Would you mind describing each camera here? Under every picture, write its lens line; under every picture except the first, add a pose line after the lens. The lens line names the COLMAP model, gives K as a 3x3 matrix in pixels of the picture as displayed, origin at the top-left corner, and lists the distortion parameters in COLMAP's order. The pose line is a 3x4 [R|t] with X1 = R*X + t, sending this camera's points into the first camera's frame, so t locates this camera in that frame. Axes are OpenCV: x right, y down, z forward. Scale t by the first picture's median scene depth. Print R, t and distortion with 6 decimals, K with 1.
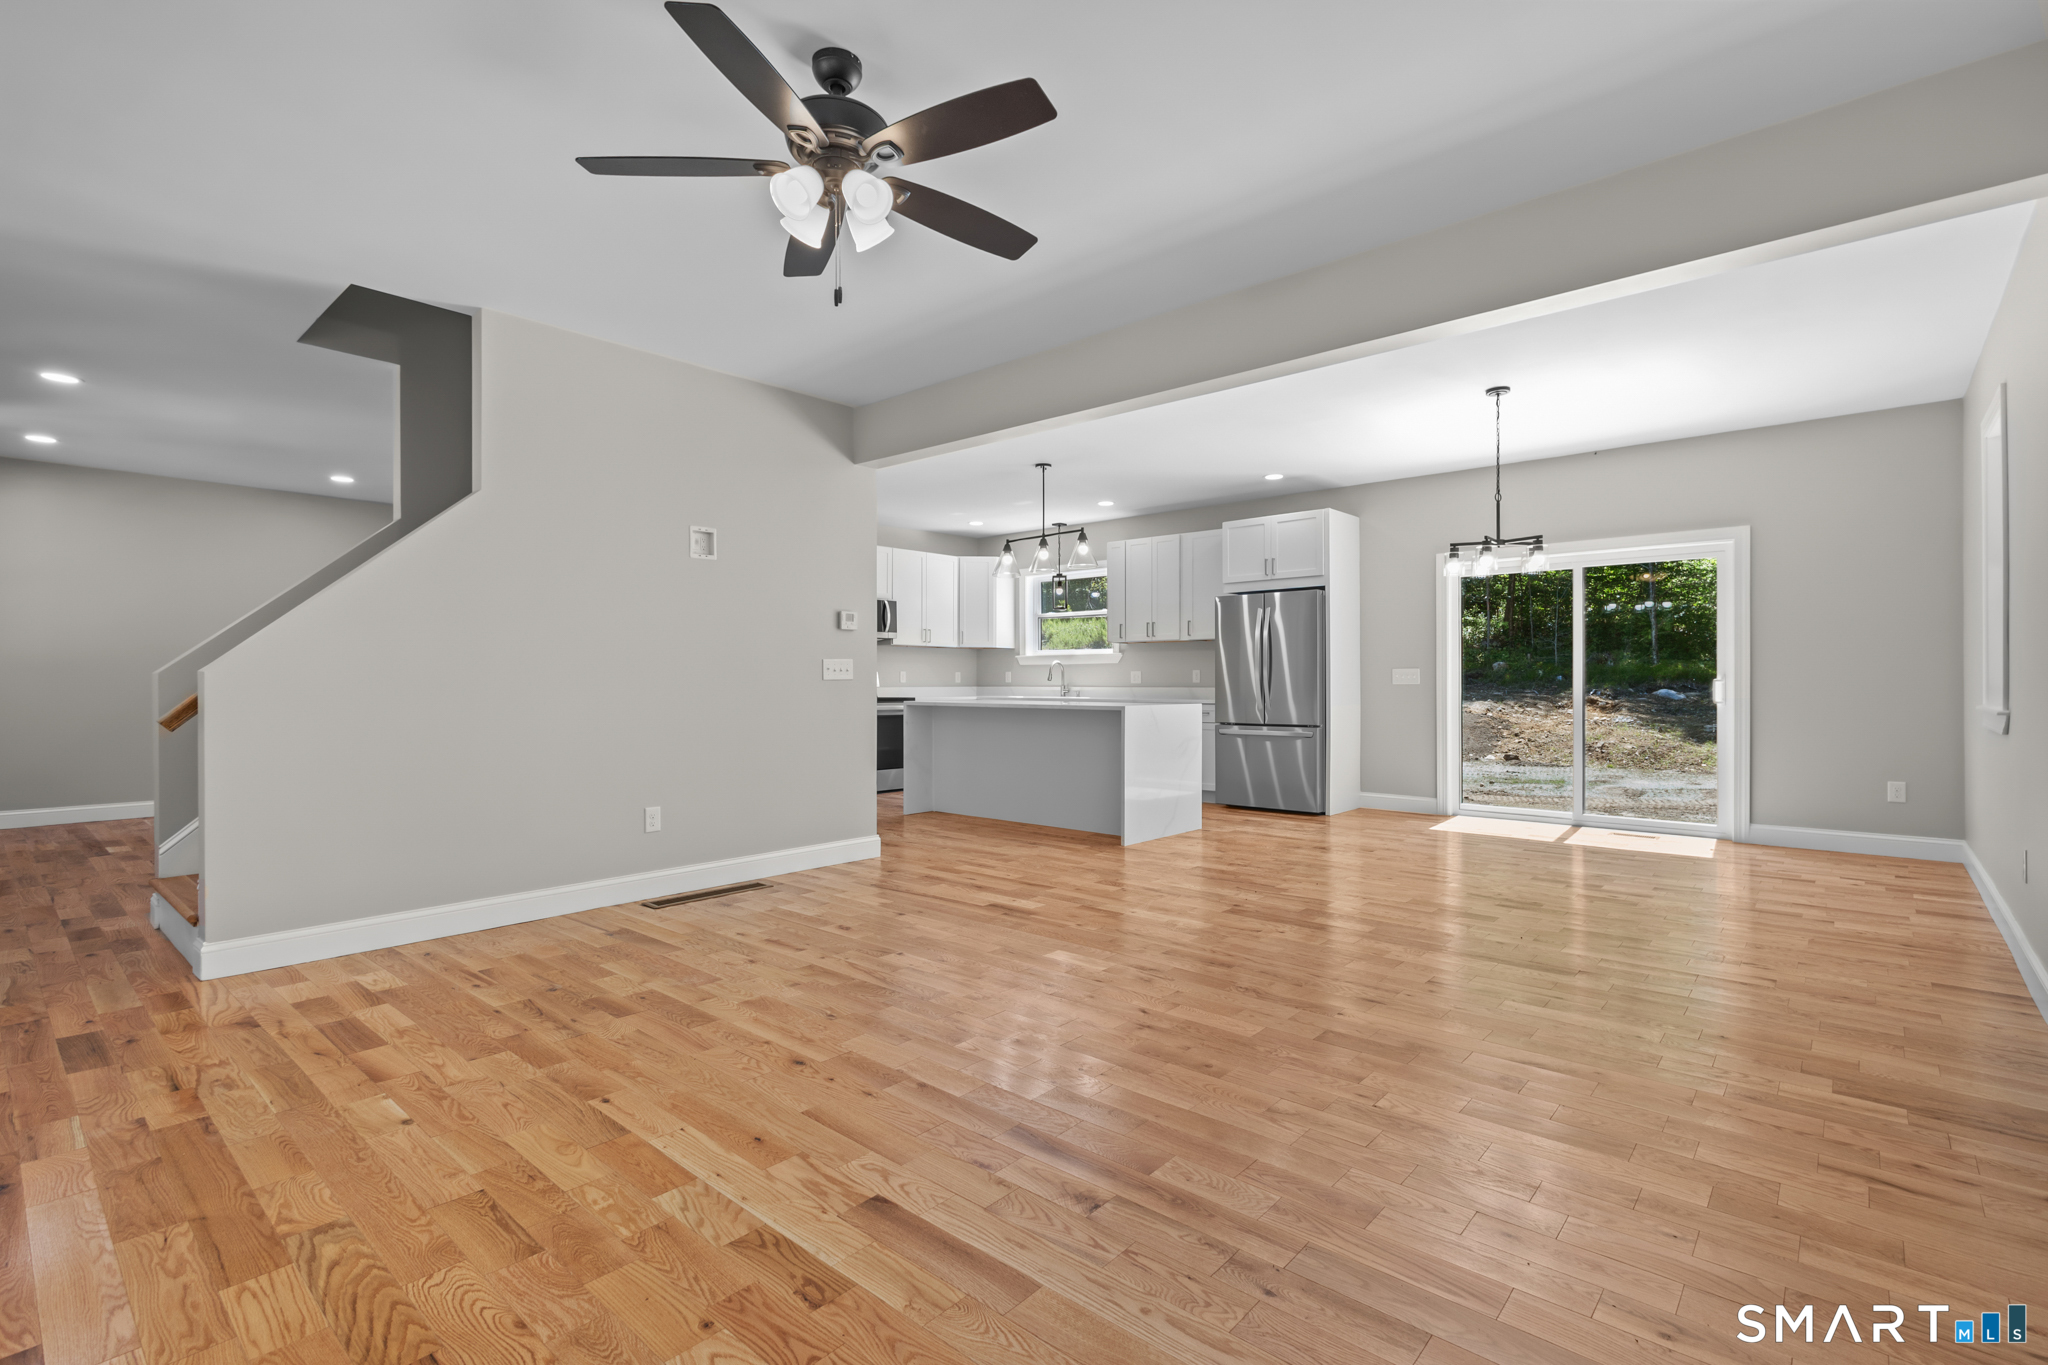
lens RADIAL K [[945.9, 0, 1024.0], [0, 945.9, 682.5], [0, 0, 1]] dist [0.003523, 0.000645]
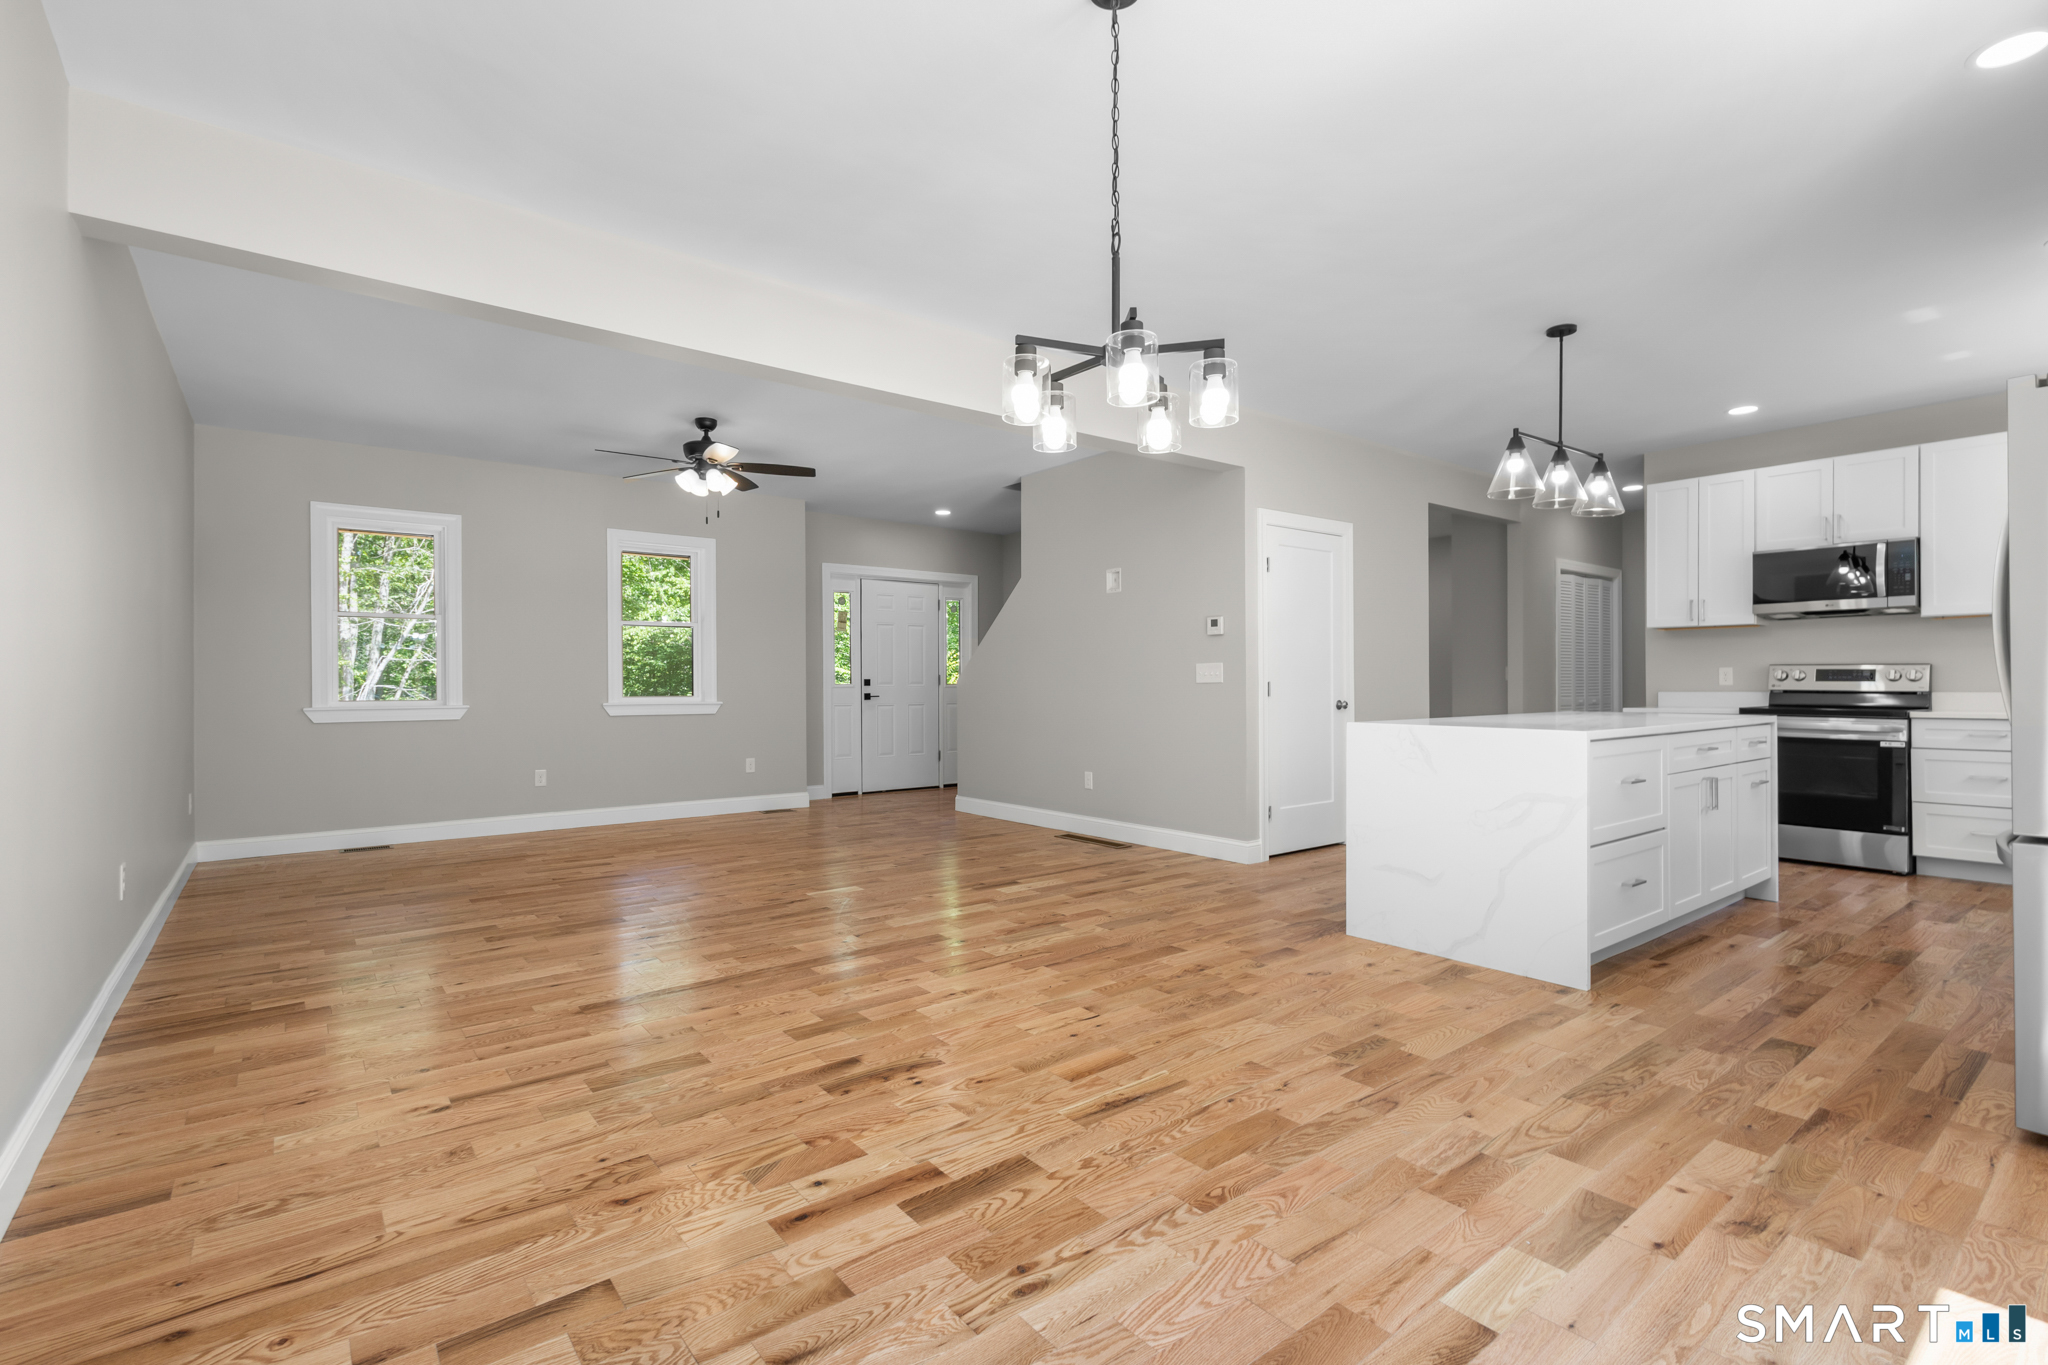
lens RADIAL K [[936.8, 0, 1024.0], [0, 936.8, 682.5], [0, 0, 1]] dist [0.002948, 0.000699]
pose [[-0.179193, -0.001169, -0.983813, 0.639810], [0.002358, 0.999996, -0.001618, -0.001444], [0.983811, -0.002610, -0.179189, 0.725842]]
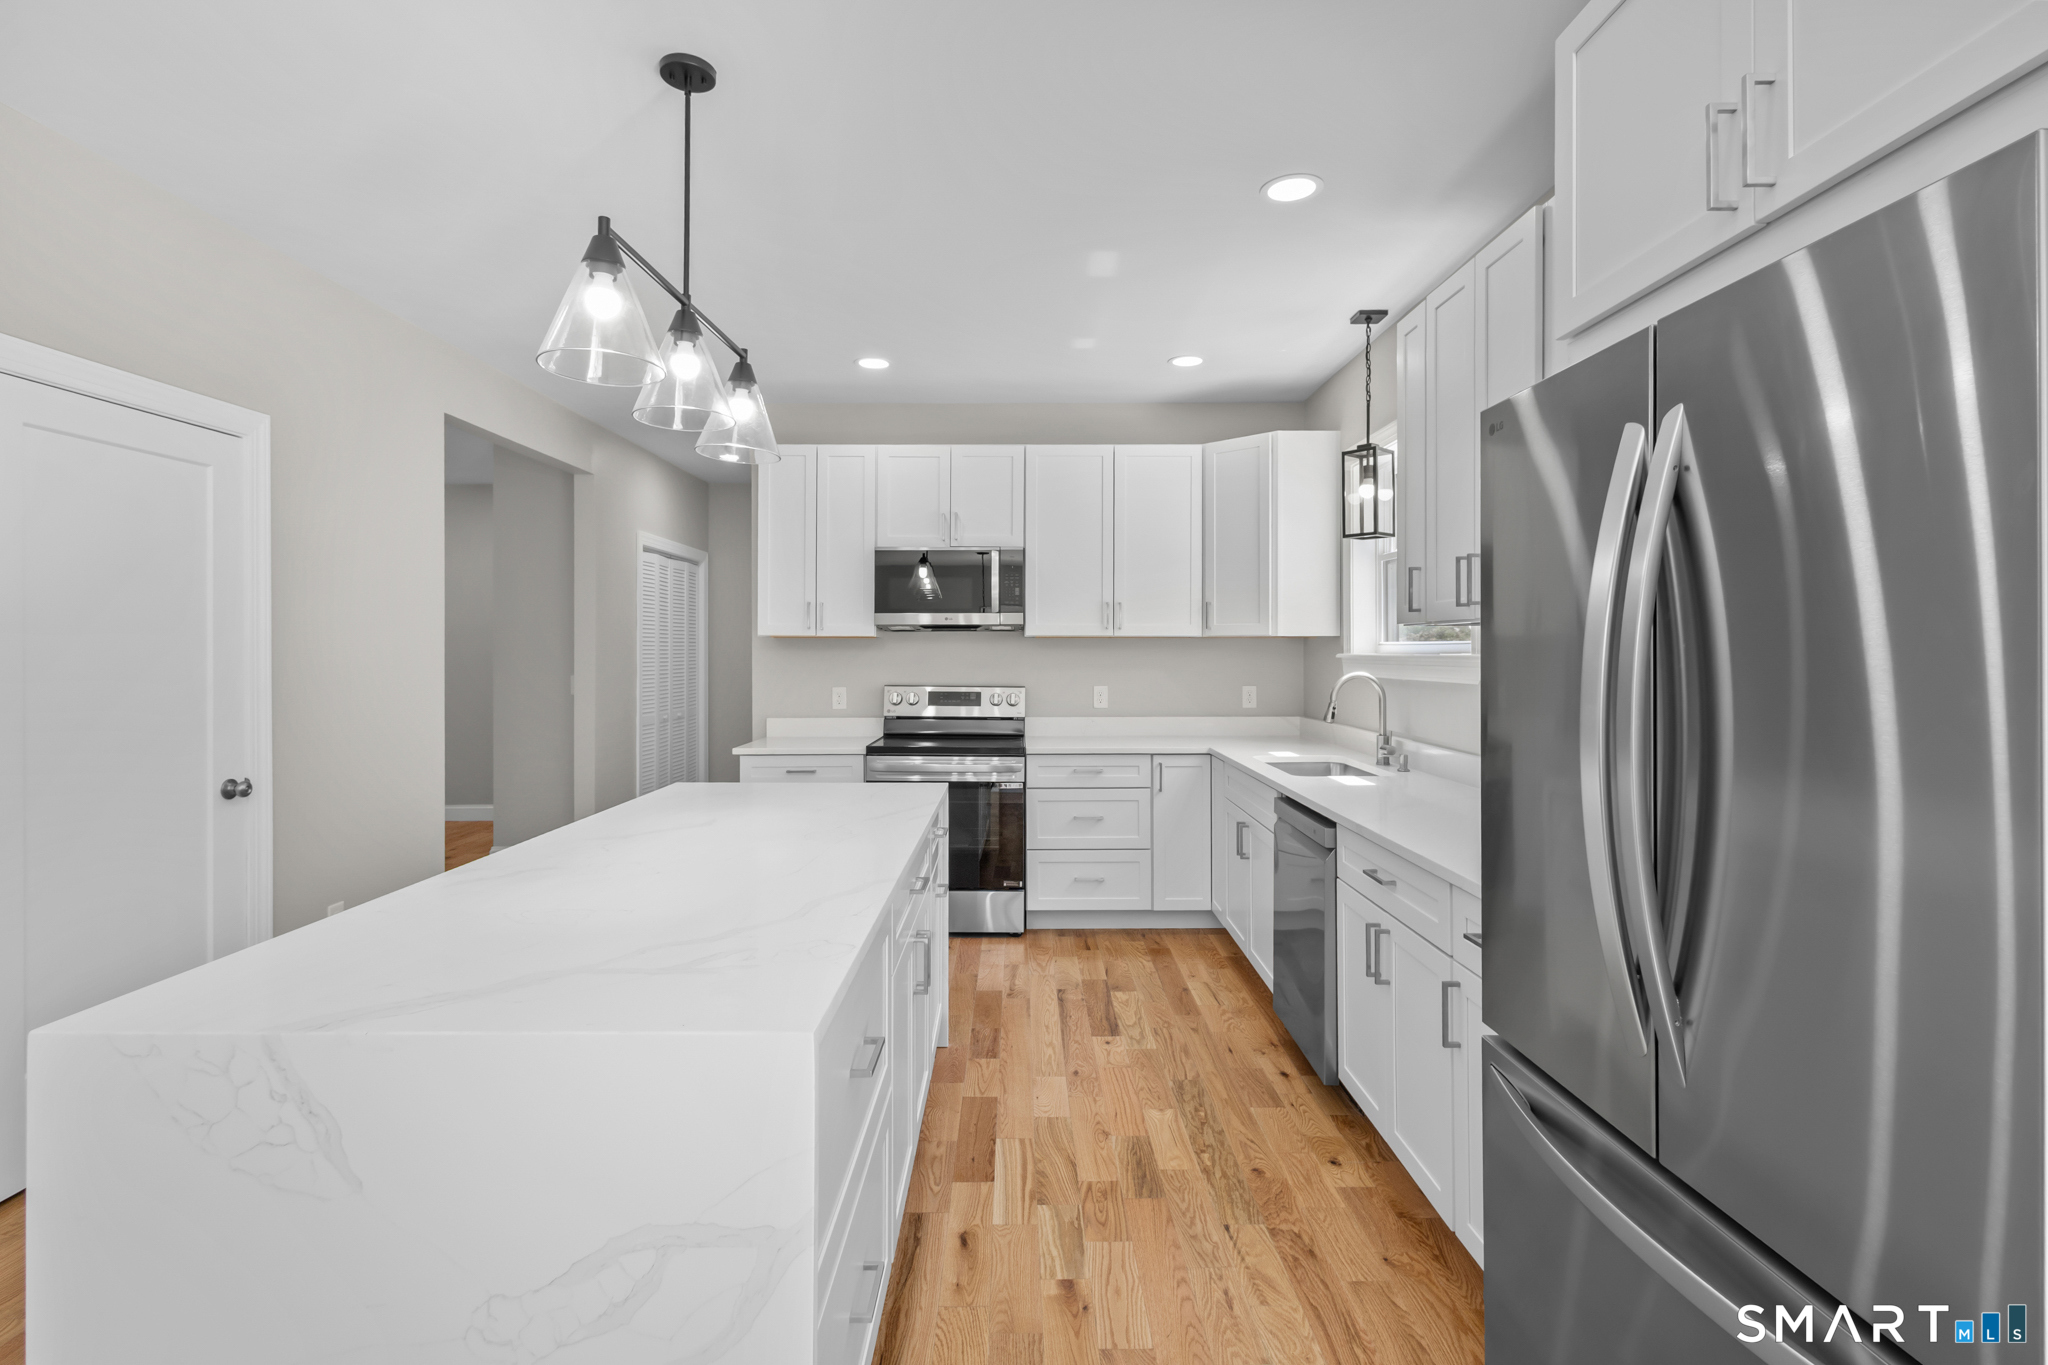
lens RADIAL K [[961.4, 0, 1019.0], [0, 961.4, 647.5], [0, 0, 1]] dist [0.002458, 0.000245]
pose [[0.669725, -0.003224, -0.742602, 0.303732], [-0.000955, 0.999986, -0.005202, -0.039640], [0.742609, 0.004193, 0.669712, 0.824977]]
